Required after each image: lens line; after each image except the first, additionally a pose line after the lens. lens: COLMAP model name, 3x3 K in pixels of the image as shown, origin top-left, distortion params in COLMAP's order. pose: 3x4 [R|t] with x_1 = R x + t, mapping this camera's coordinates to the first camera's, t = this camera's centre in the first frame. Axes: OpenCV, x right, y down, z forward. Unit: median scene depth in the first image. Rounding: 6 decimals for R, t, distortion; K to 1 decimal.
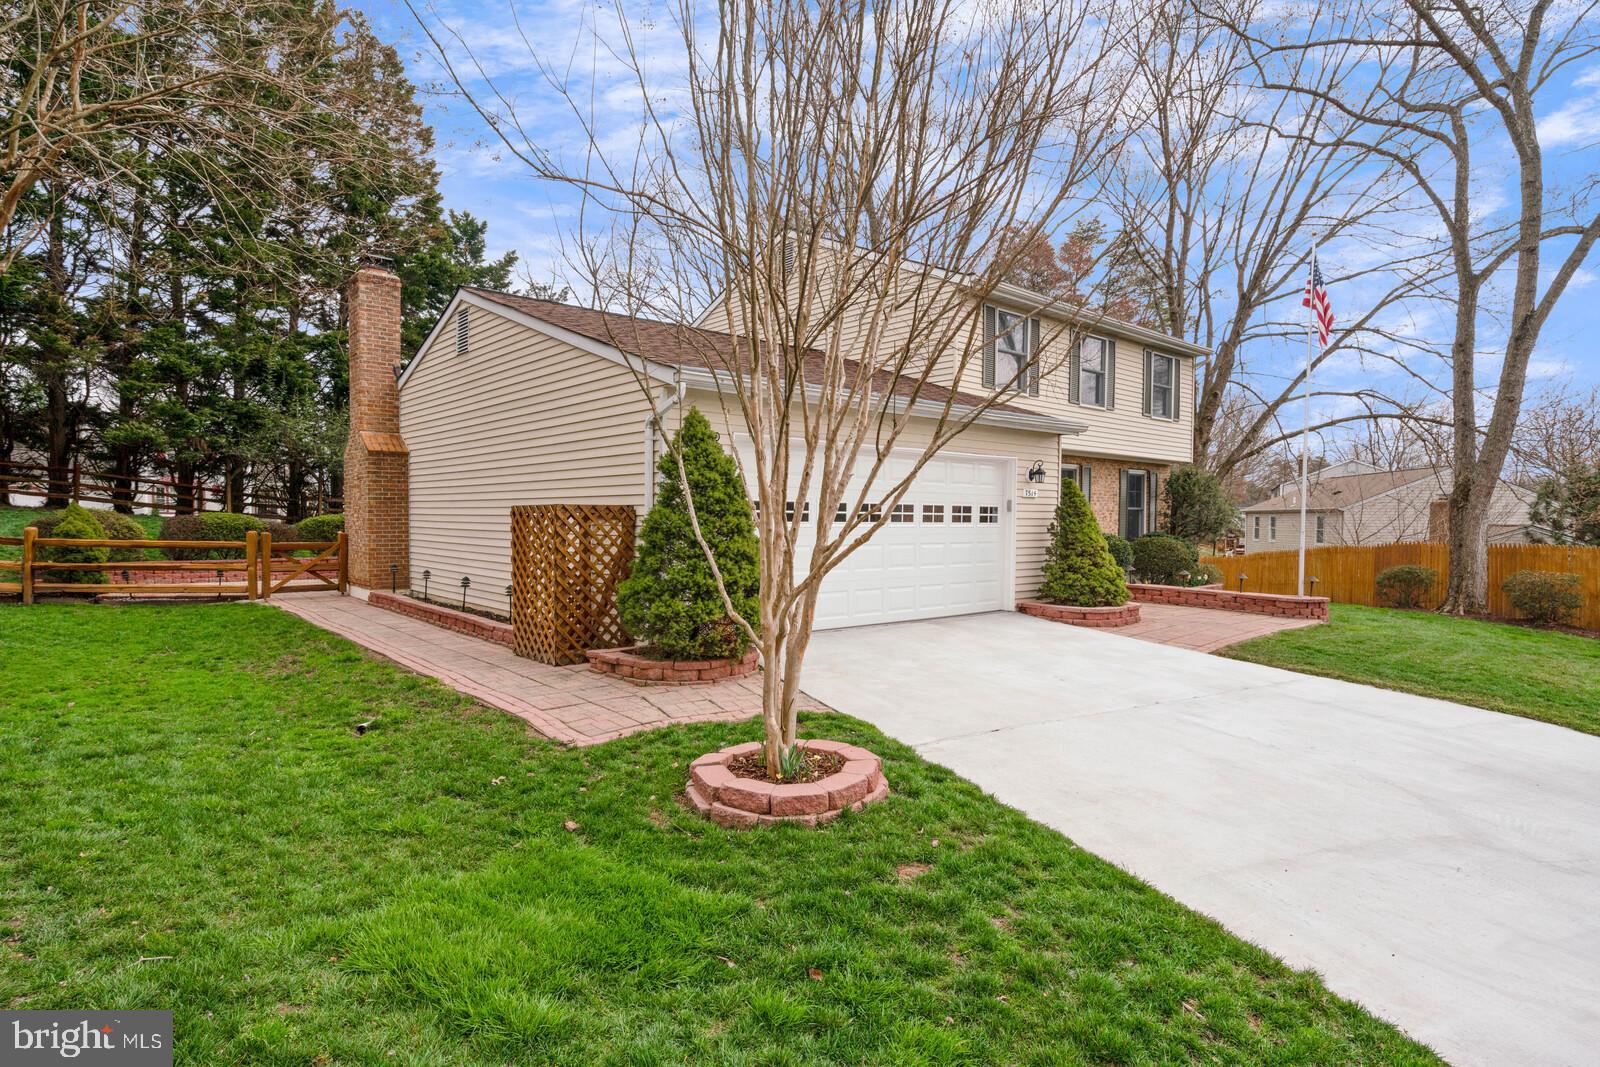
lens RADIAL K [[847.4, 0, 796.7], [0, 847.4, 524.8], [0, 0, 1]] dist [0.014506, 0.001241]
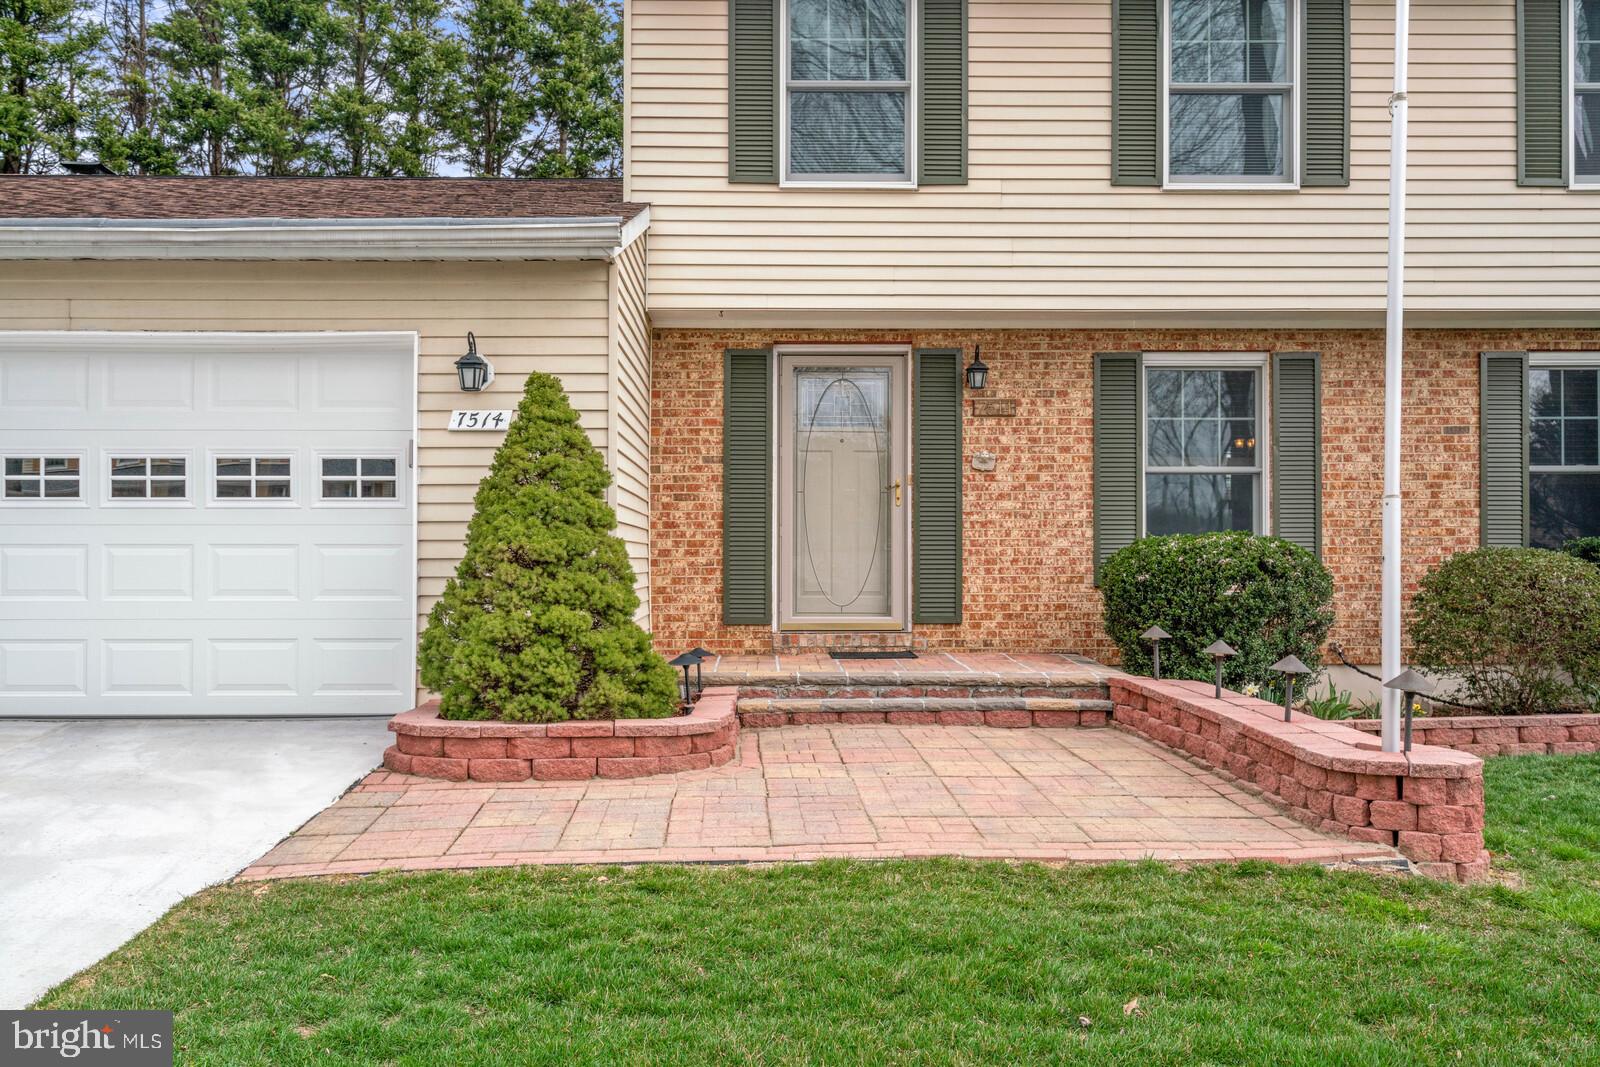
lens RADIAL K [[1293.2, 0, 790.4], [0, 1293.2, 534.8], [0, 0, 1]] dist [0.017897, -0.013966]
pose [[0.762779, -0.019193, -0.646375, 0.547640], [0.001657, 0.999614, -0.027726, 0.022961], [0.646657, 0.020078, 0.762516, 0.451766]]
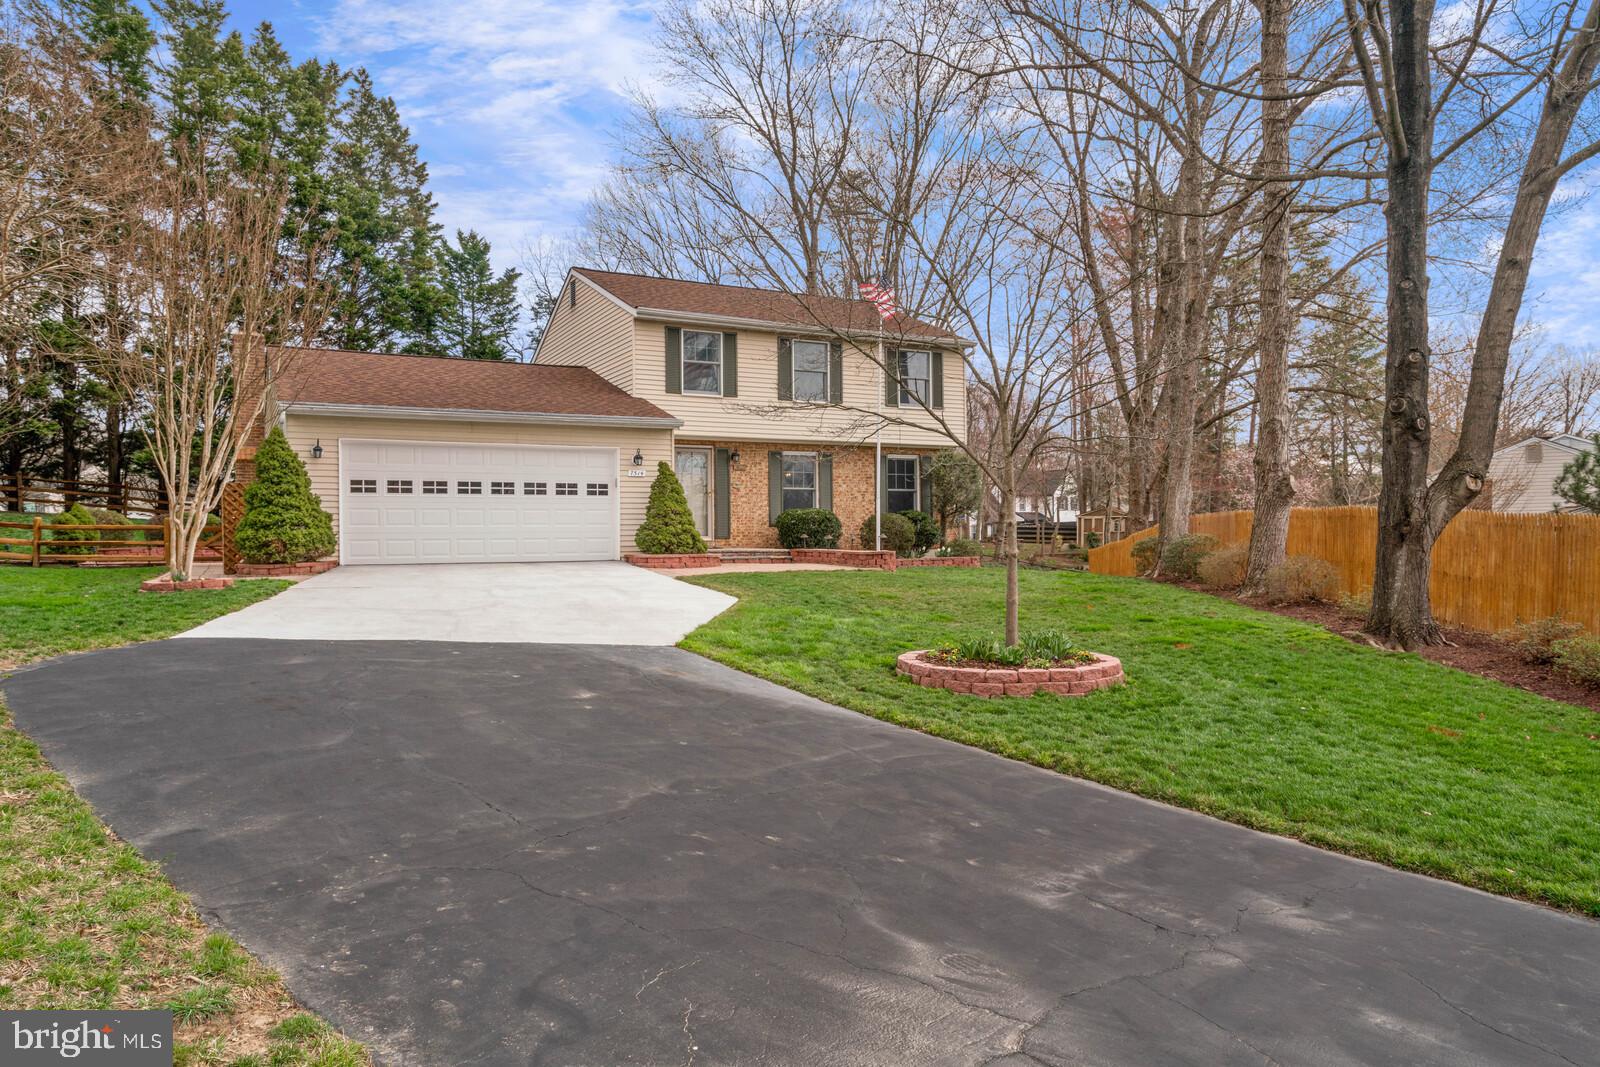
lens RADIAL K [[1055.8, 0, 805.3], [0, 1055.8, 537.1], [0, 0, 1]] dist [0.003361, -0.001855]
pose [[0.977621, -0.018596, -0.209549, 0.629557], [0.016547, 0.999797, -0.011530, 0.062172], [0.209721, 0.007805, 0.977730, -0.415404]]
